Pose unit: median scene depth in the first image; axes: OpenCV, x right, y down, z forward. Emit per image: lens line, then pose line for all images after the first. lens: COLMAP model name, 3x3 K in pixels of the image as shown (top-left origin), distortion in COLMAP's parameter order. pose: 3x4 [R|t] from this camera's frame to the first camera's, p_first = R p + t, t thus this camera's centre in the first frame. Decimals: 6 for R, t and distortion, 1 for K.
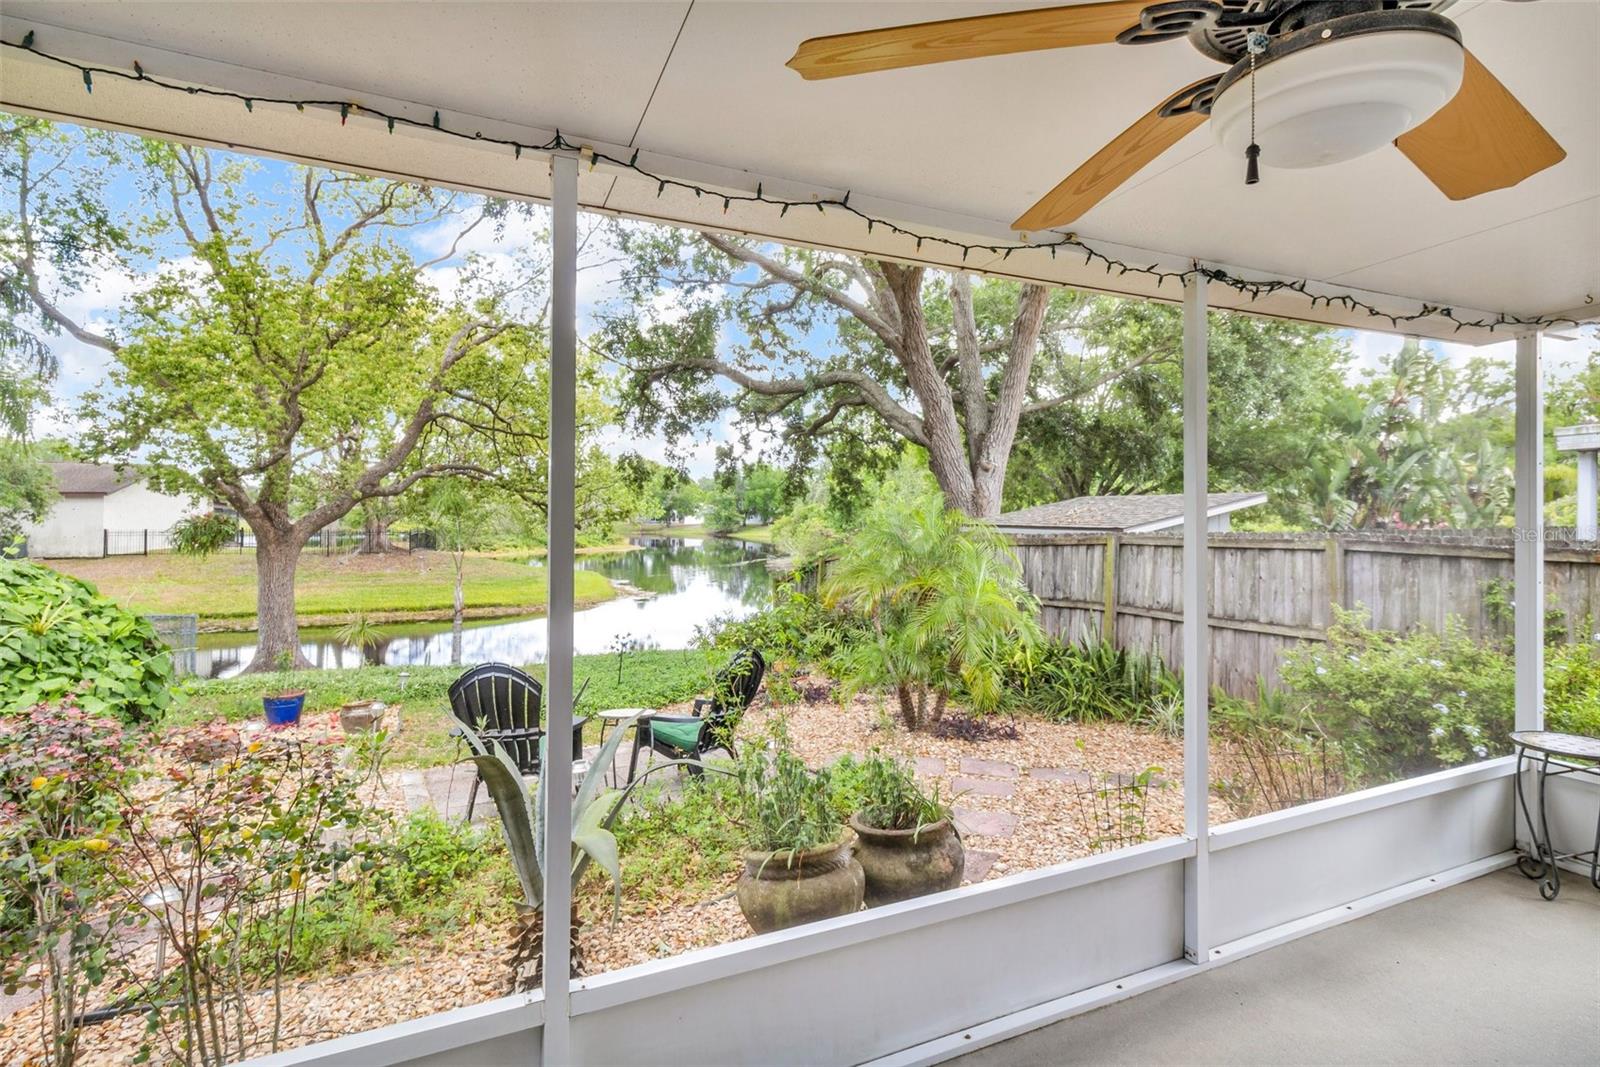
lens RADIAL K [[759.6, 0, 808.1], [0, 759.6, 511.6], [0, 0, 1]] dist [0.003121, 0.002106]
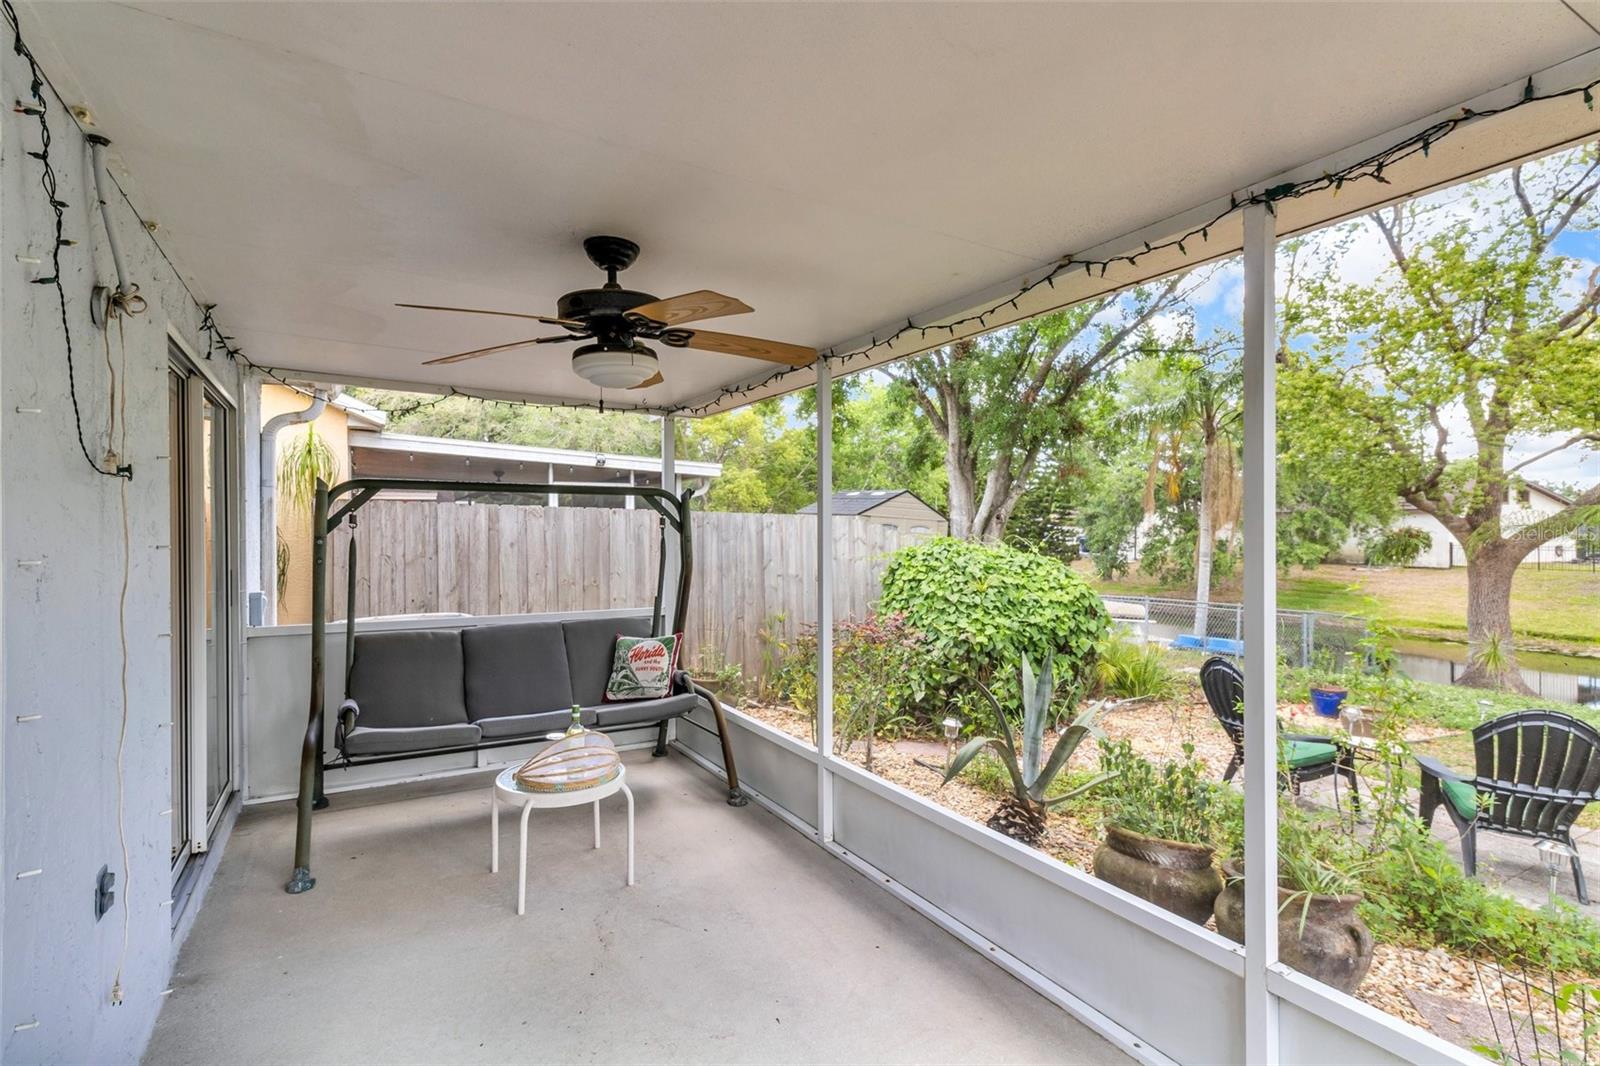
lens RADIAL K [[759.6, 0, 805.2], [0, 759.6, 527.2], [0, 0, 1]] dist [0.003121, 0.002106]
pose [[0.072423, -0.008035, -0.997342, 0.114040], [0.012615, 0.999895, -0.007139, 0.000567], [0.997294, -0.012064, 0.072517, 0.047784]]
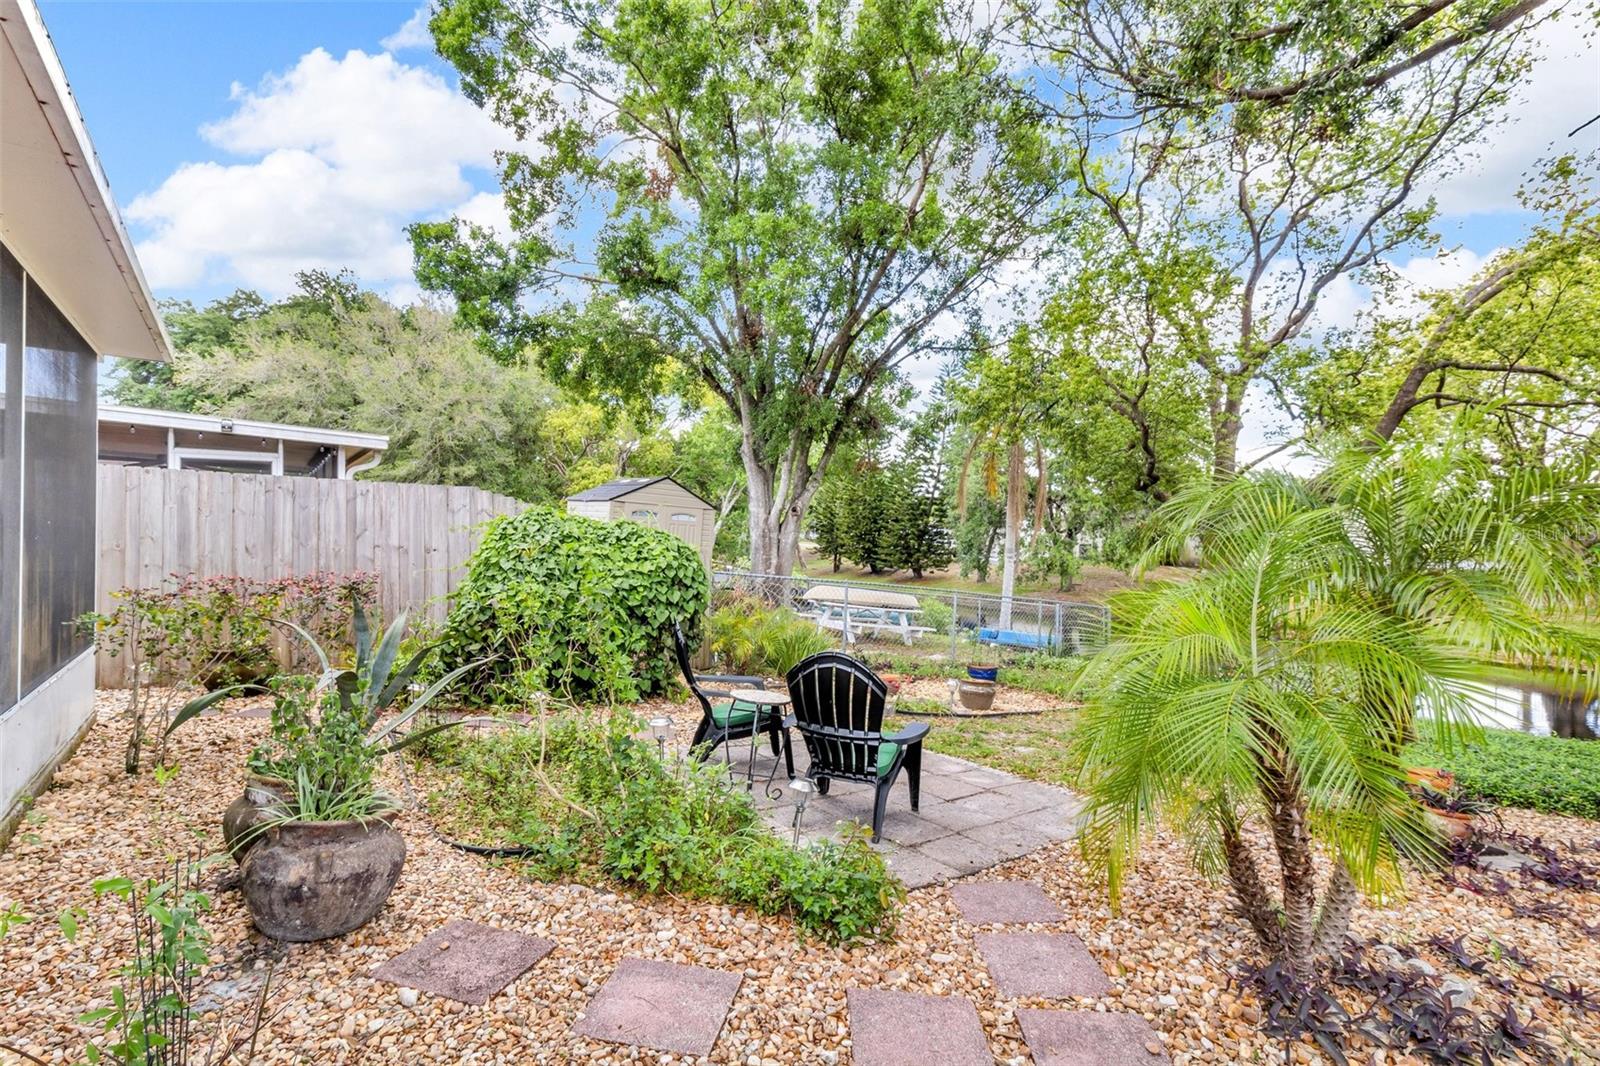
lens RADIAL K [[759.6, 0, 802.2], [0, 759.6, 537.7], [0, 0, 1]] dist [0.003121, 0.002106]
pose [[0.168818, 0.001386, -0.985646, 0.122201], [0.000559, 0.999999, 0.001502, 0.013458], [0.985647, -0.000804, 0.168817, 0.164014]]
